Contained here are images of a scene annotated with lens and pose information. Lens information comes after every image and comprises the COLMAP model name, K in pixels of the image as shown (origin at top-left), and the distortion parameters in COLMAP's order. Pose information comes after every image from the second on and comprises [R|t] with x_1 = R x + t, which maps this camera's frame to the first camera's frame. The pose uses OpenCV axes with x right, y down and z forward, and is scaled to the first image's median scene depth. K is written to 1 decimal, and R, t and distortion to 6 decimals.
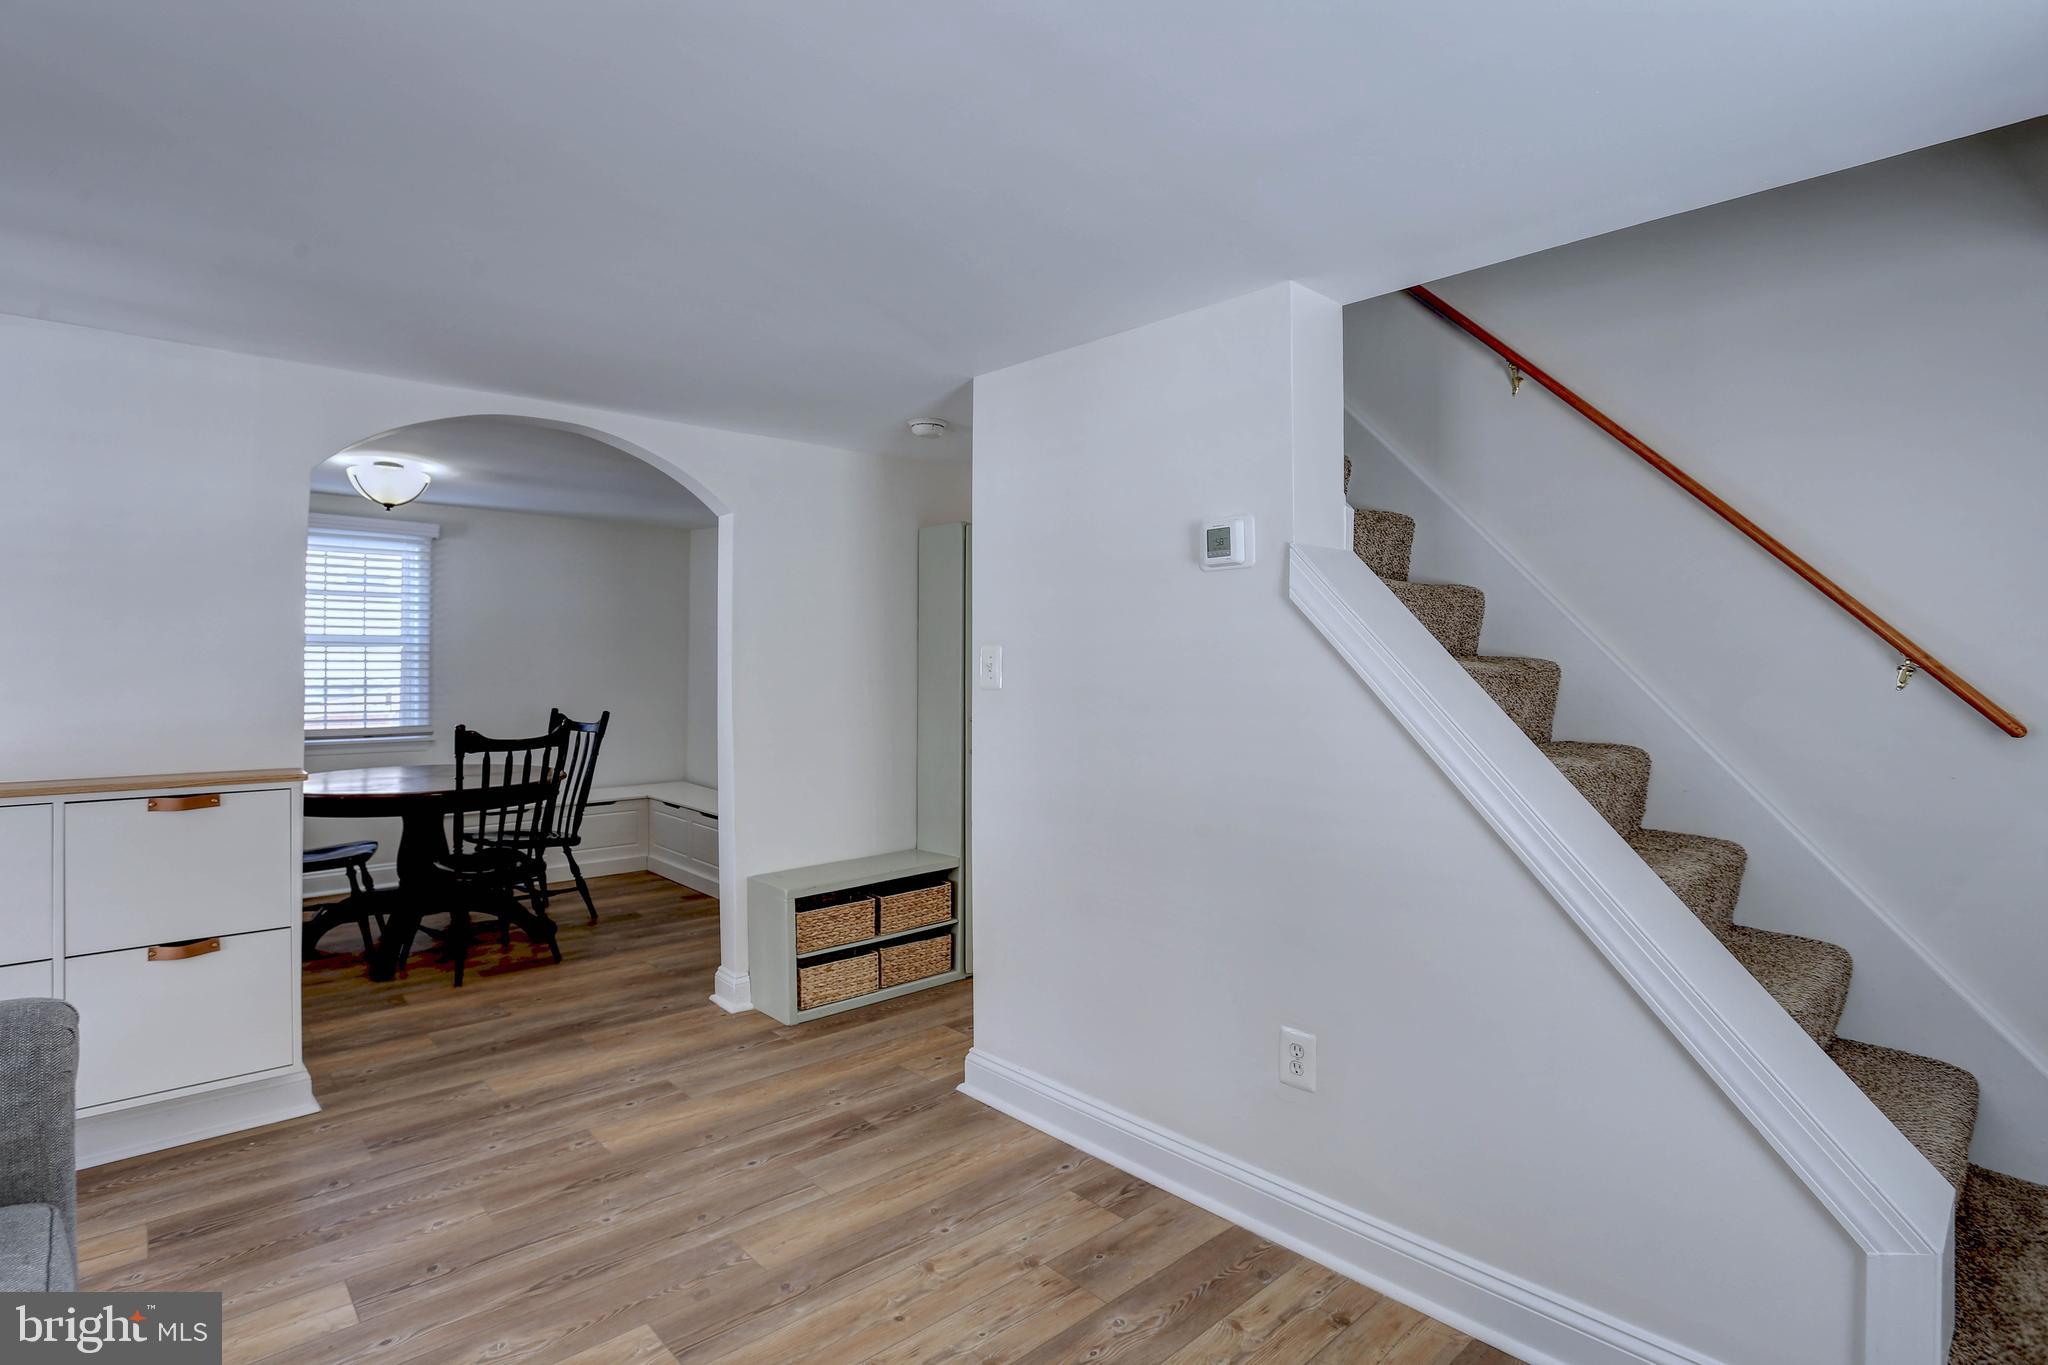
lens RADIAL K [[1012.4, 0, 1023.1], [0, 1012.4, 665.7], [0, 0, 1]] dist [-0.038111, 0.010035]
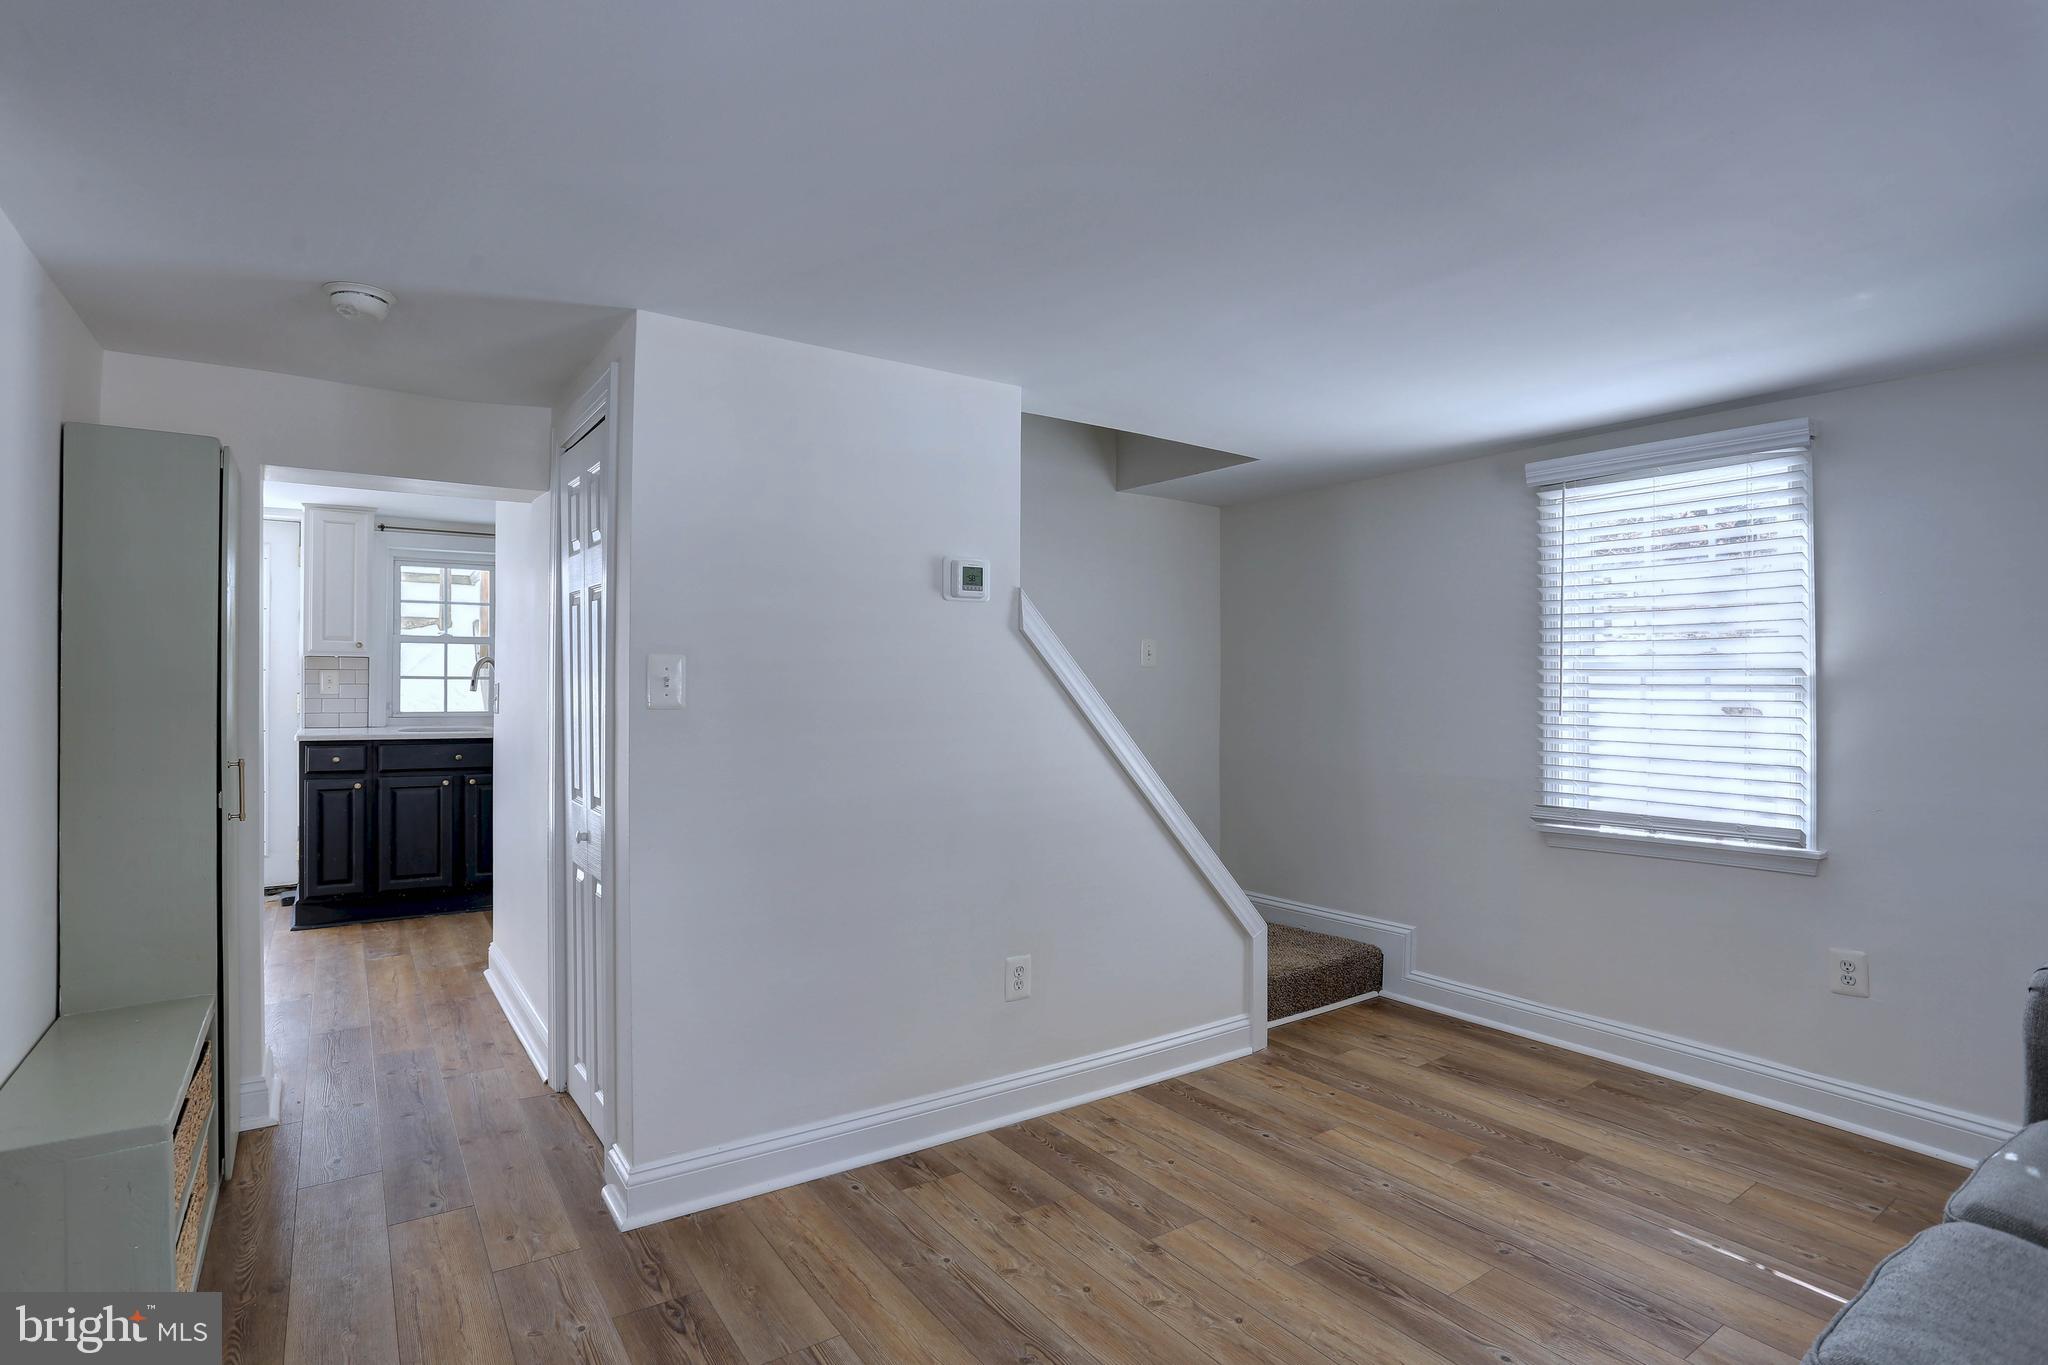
lens RADIAL K [[1003.9, 0, 1026.1], [0, 1003.9, 693.3], [0, 0, 1]] dist [-0.057763, 0.019877]
pose [[0.141845, -0.009966, 0.989839, -1.031659], [-0.008933, 0.999896, 0.011347, -0.000251], [-0.989849, -0.010452, 0.141741, 0.807263]]
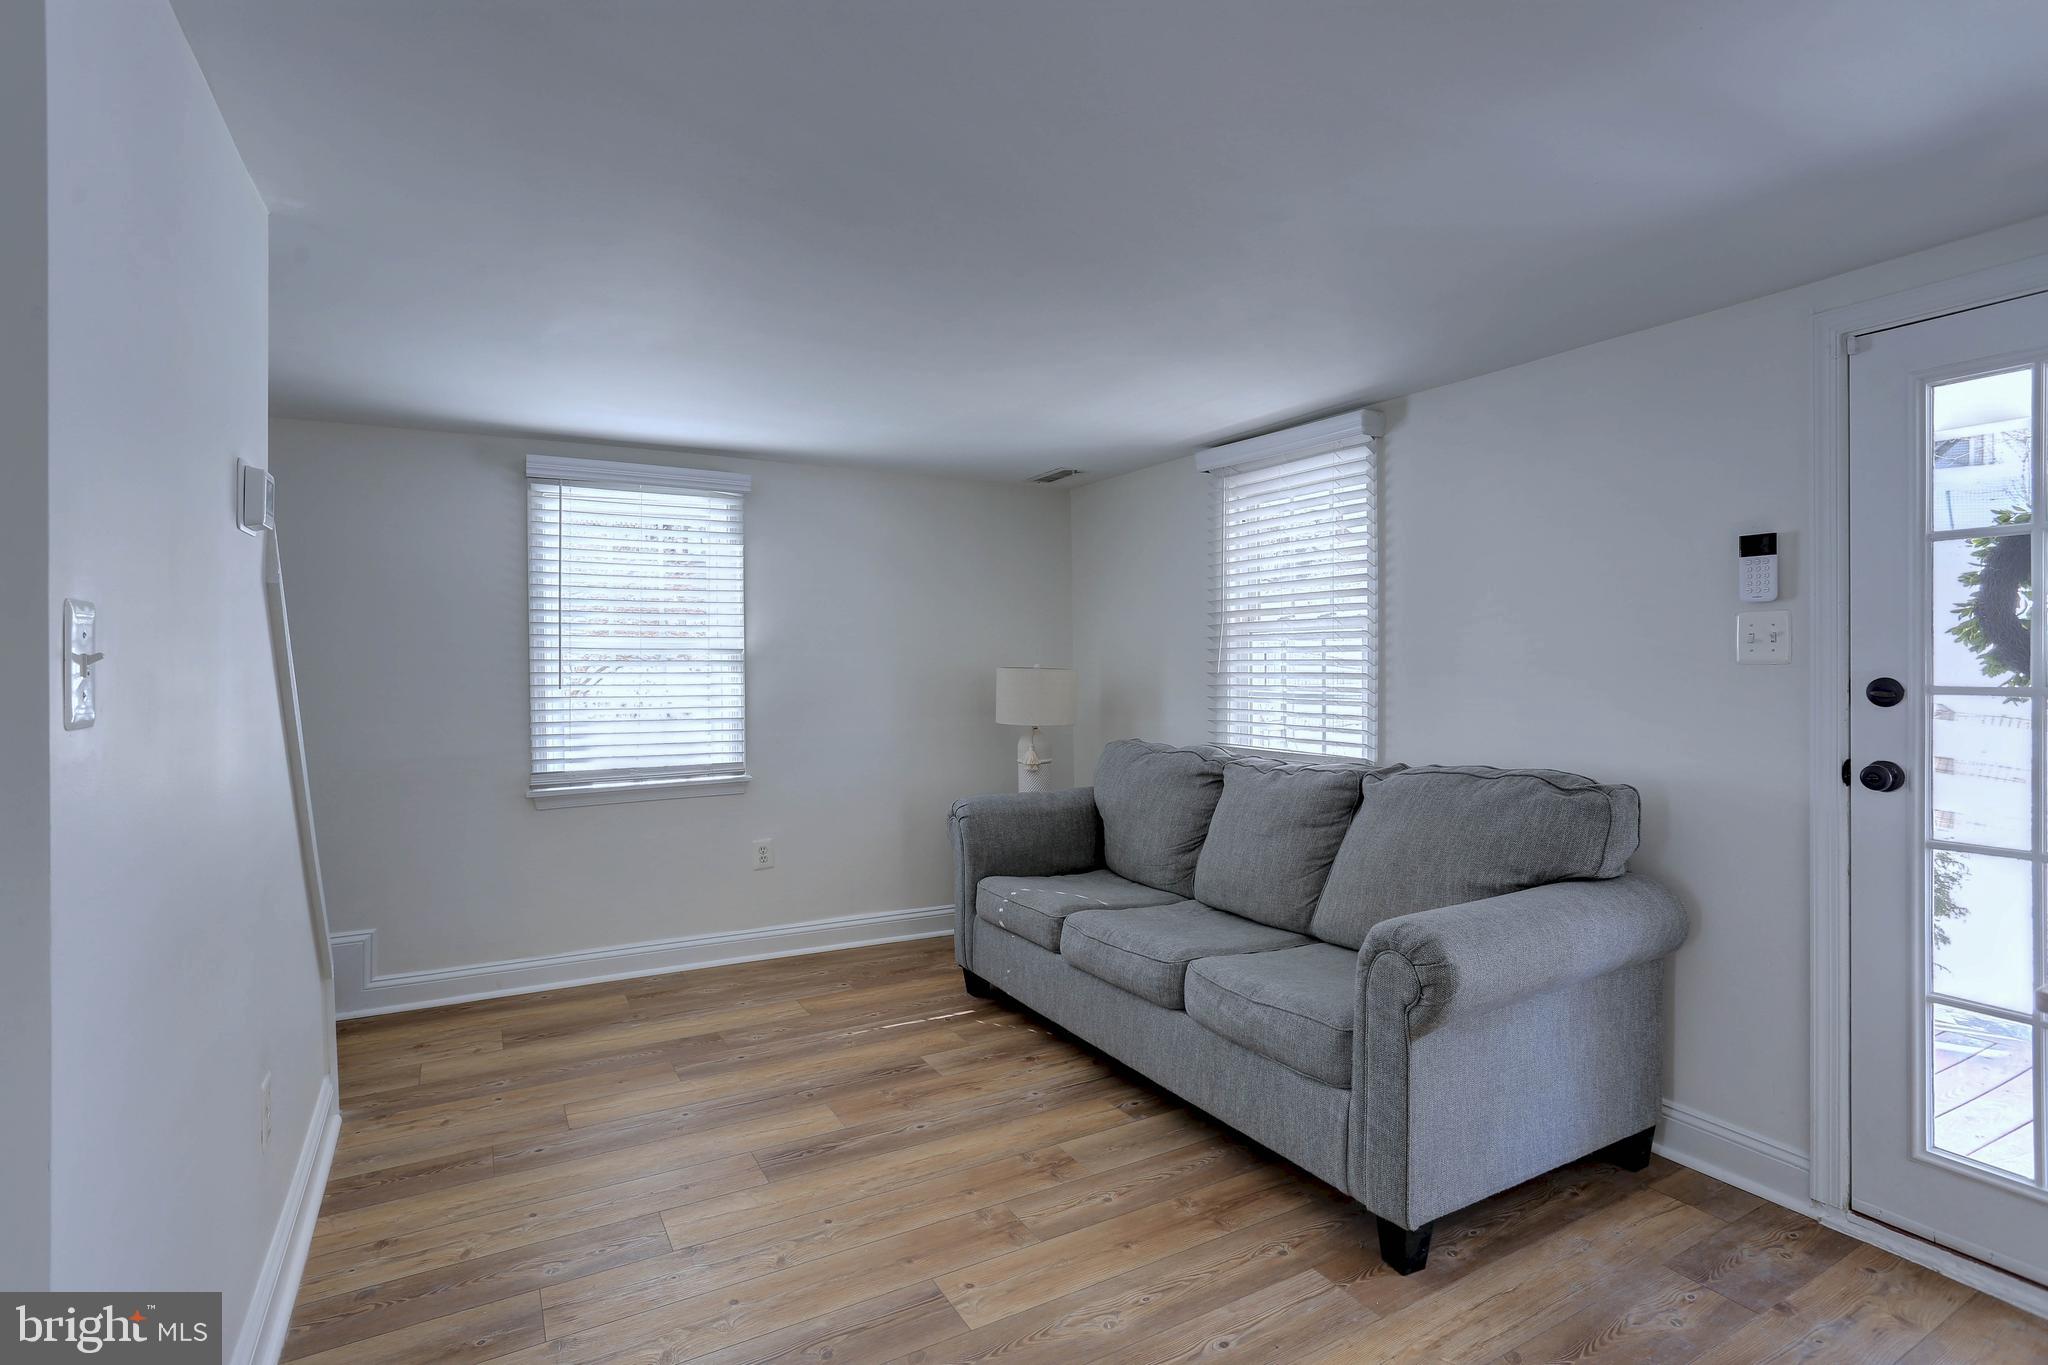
lens RADIAL K [[1003.9, 0, 1014.3], [0, 1003.9, 664.6], [0, 0, 1]] dist [-0.057763, 0.019877]
pose [[-0.973734, -0.001244, 0.227683, -0.553987], [-0.001044, 0.999999, 0.000999, -0.000464], [-0.227684, 0.000735, -0.973735, 1.676350]]
